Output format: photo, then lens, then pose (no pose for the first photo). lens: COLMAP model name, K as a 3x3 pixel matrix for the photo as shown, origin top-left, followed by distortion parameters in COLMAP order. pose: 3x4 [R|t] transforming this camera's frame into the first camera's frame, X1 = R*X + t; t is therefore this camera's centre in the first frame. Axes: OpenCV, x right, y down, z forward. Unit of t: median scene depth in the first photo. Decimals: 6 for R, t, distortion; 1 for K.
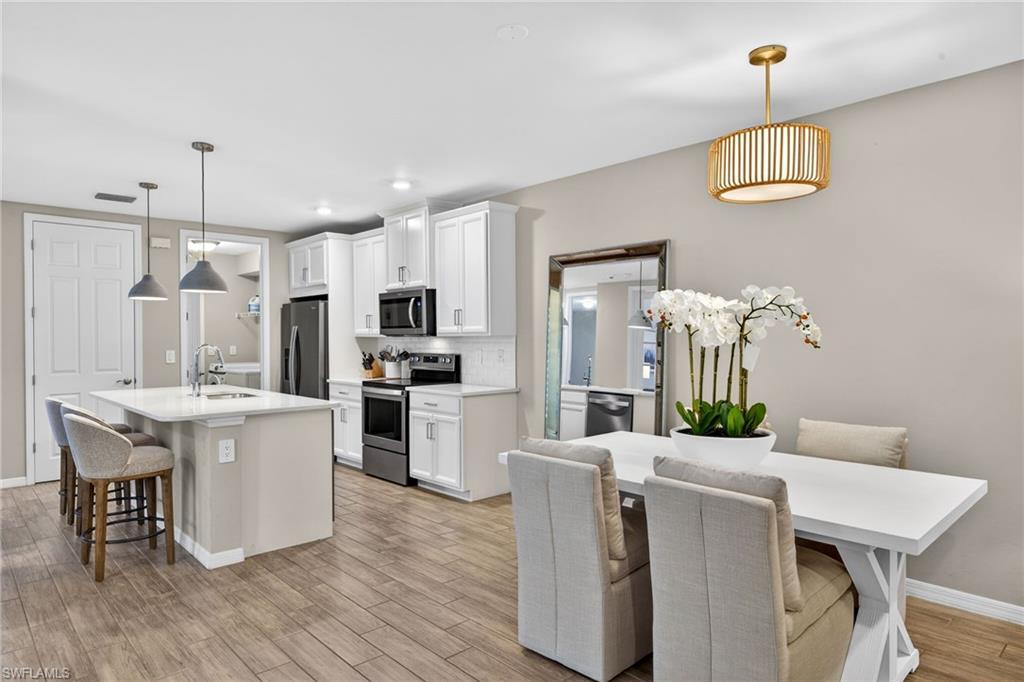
lens RADIAL K [[609.0, 0, 511.6], [0, 609.0, 340.6], [0, 0, 1]] dist [-0.002694, 0.003722]
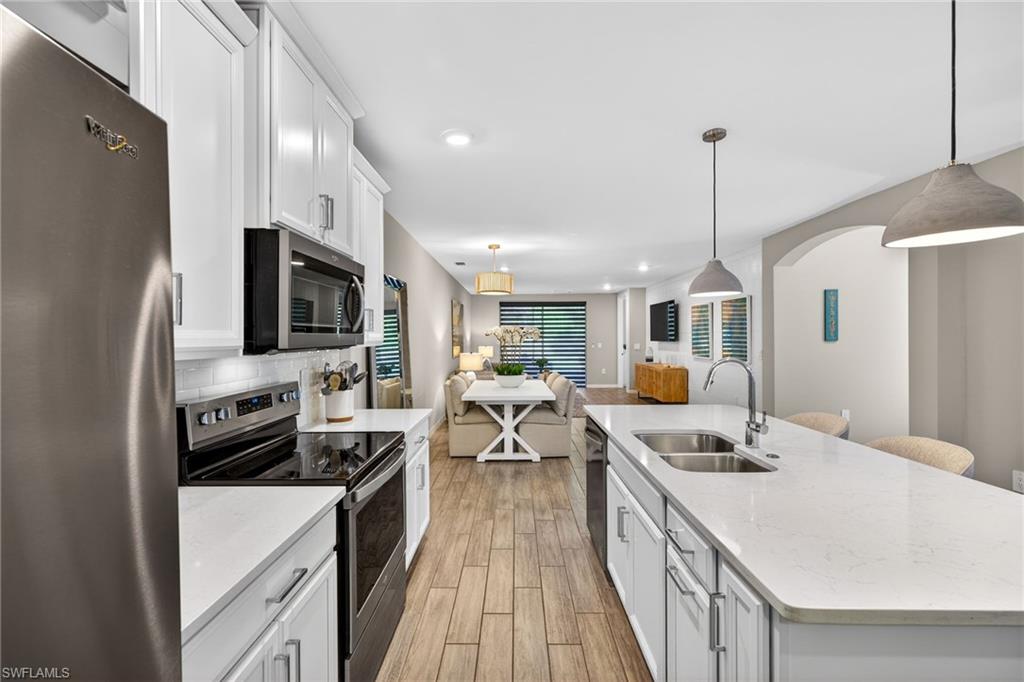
lens RADIAL K [[429.3, 0, 512.6], [0, 429.3, 337.3], [0, 0, 1]] dist [0.003432, -0.001070]
pose [[-0.723658, 0.007902, 0.690114, -0.521385], [0.014096, 0.999895, 0.003332, -0.017118], [-0.690015, 0.012139, -0.723693, 1.189606]]
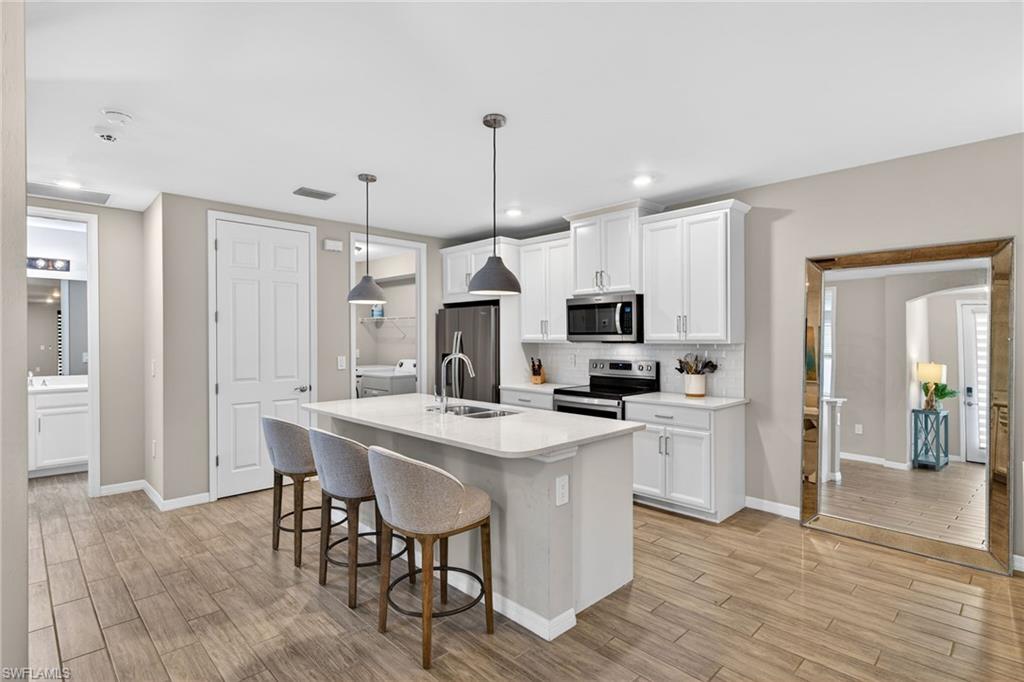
lens RADIAL K [[501.3, 0, 513.6], [0, 501.3, 341.9], [0, 0, 1]] dist [0.002181, -0.000113]
pose [[0.999625, 0.002579, 0.027256, -0.353790], [-0.002612, 0.999996, 0.001146, -0.009898], [-0.027253, -0.001216, 0.999628, 0.218005]]
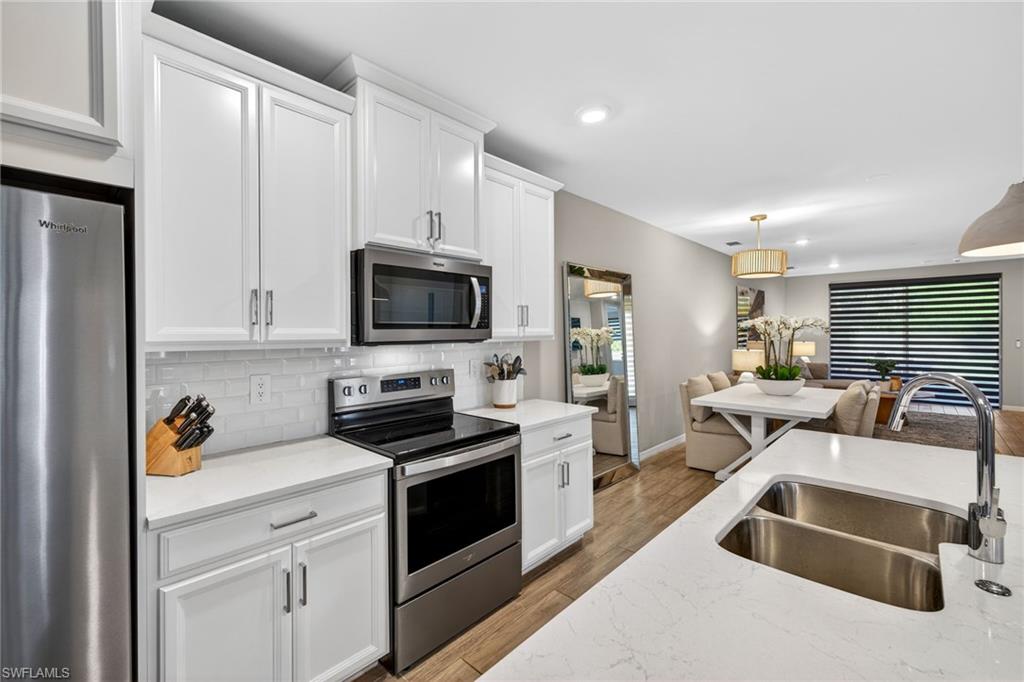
lens RADIAL K [[429.3, 0, 506.9], [0, 429.3, 333.1], [0, 0, 1]] dist [0.003432, -0.001070]
pose [[-0.050711, 0.002804, 0.998709, -0.579661], [0.015724, 0.999874, -0.002009, -0.015637], [-0.998590, 0.015602, -0.050749, 1.001013]]
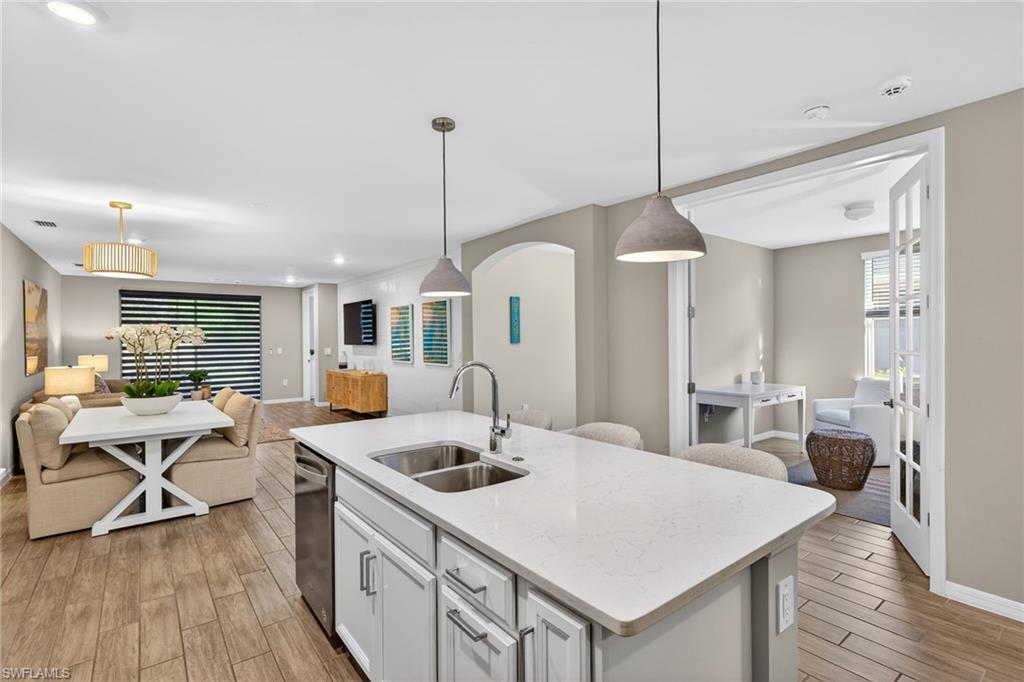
lens RADIAL K [[474.2, 0, 512.4], [0, 474.2, 340.1], [0, 0, 1]] dist [0.002313, -0.000778]
pose [[-0.996065, 0.012071, 0.087797, -0.466858], [0.013131, 0.999848, 0.011503, -0.017081], [-0.087645, 0.012611, -0.996072, 1.174648]]
